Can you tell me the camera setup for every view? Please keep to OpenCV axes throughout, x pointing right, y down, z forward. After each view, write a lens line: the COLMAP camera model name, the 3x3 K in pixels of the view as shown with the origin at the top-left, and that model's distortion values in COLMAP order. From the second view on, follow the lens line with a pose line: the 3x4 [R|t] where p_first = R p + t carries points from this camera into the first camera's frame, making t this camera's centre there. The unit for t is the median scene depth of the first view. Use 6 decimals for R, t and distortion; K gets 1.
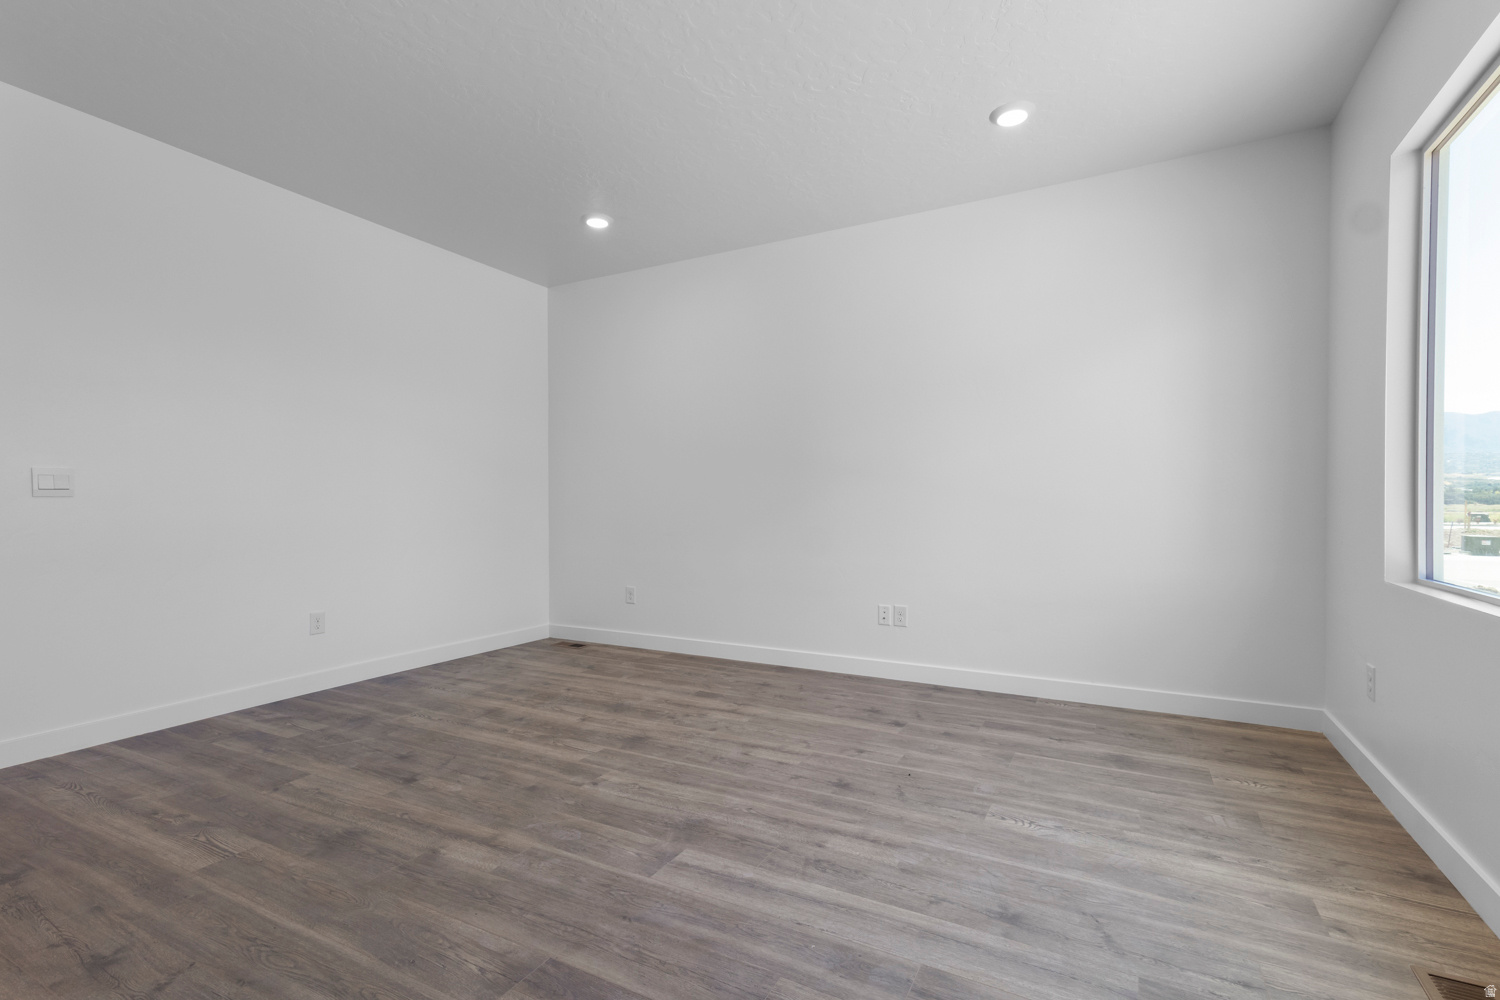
lens RADIAL K [[695.6, 0, 759.2], [0, 695.6, 513.2], [0, 0, 1]] dist [0.019455, -0.000180]
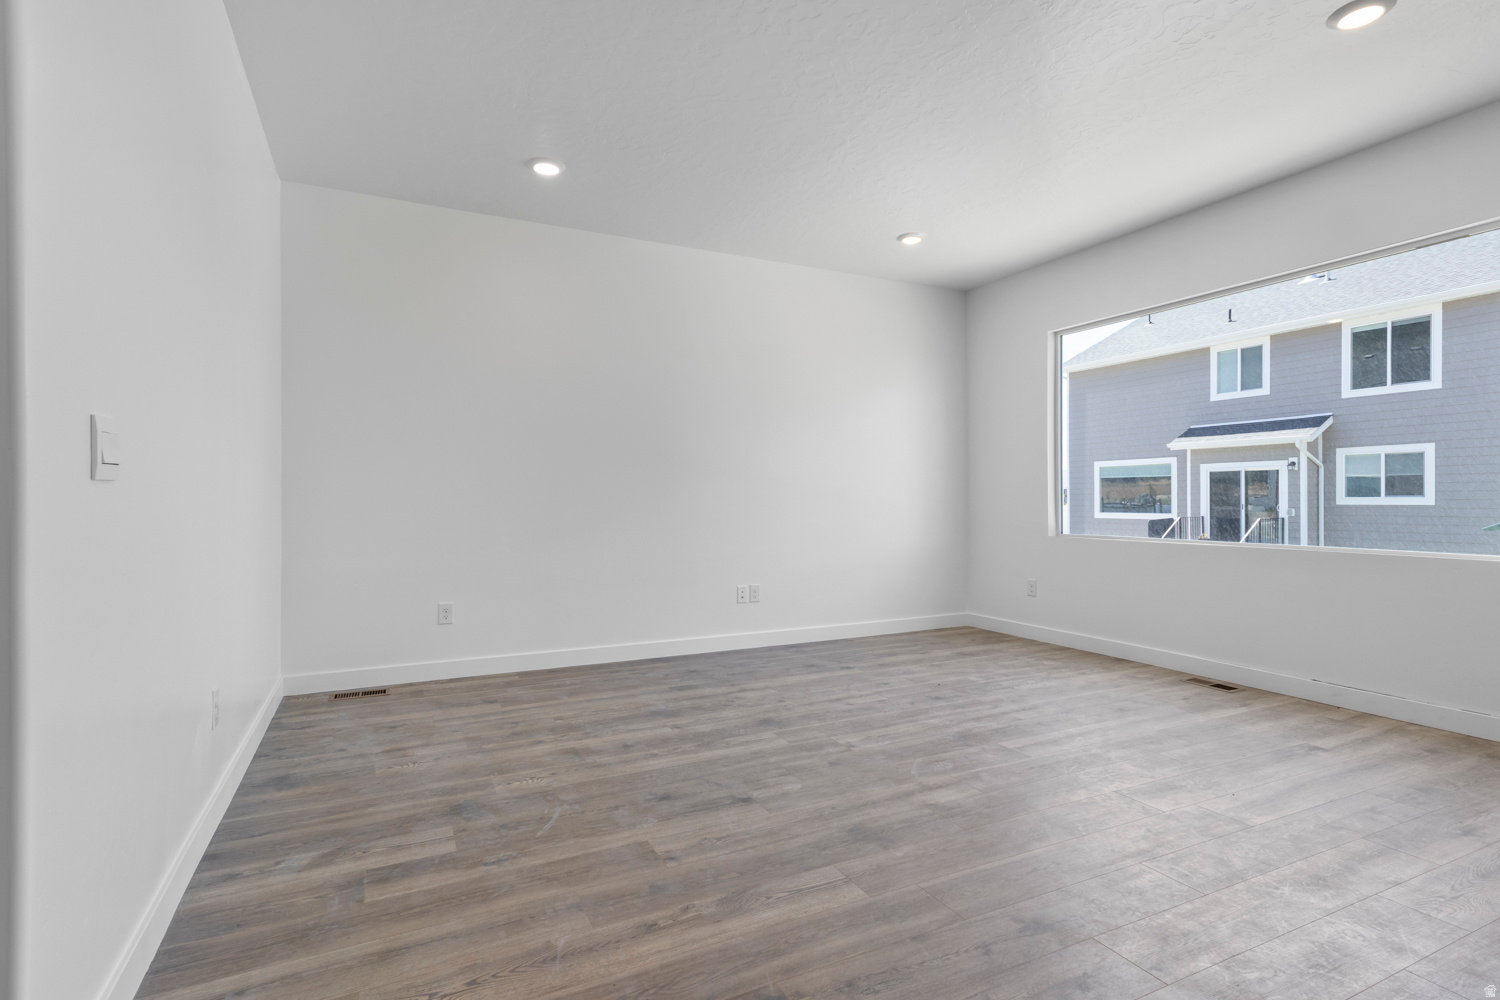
lens RADIAL K [[735.1, 0, 750.3], [0, 735.1, 497.2], [0, 0, 1]] dist [0.012294, 0.003049]
pose [[0.580181, 0.000568, 0.814488, -1.162237], [0.011670, 0.999891, -0.009010, -0.008043], [-0.814404, 0.014732, 0.580111, 0.384917]]
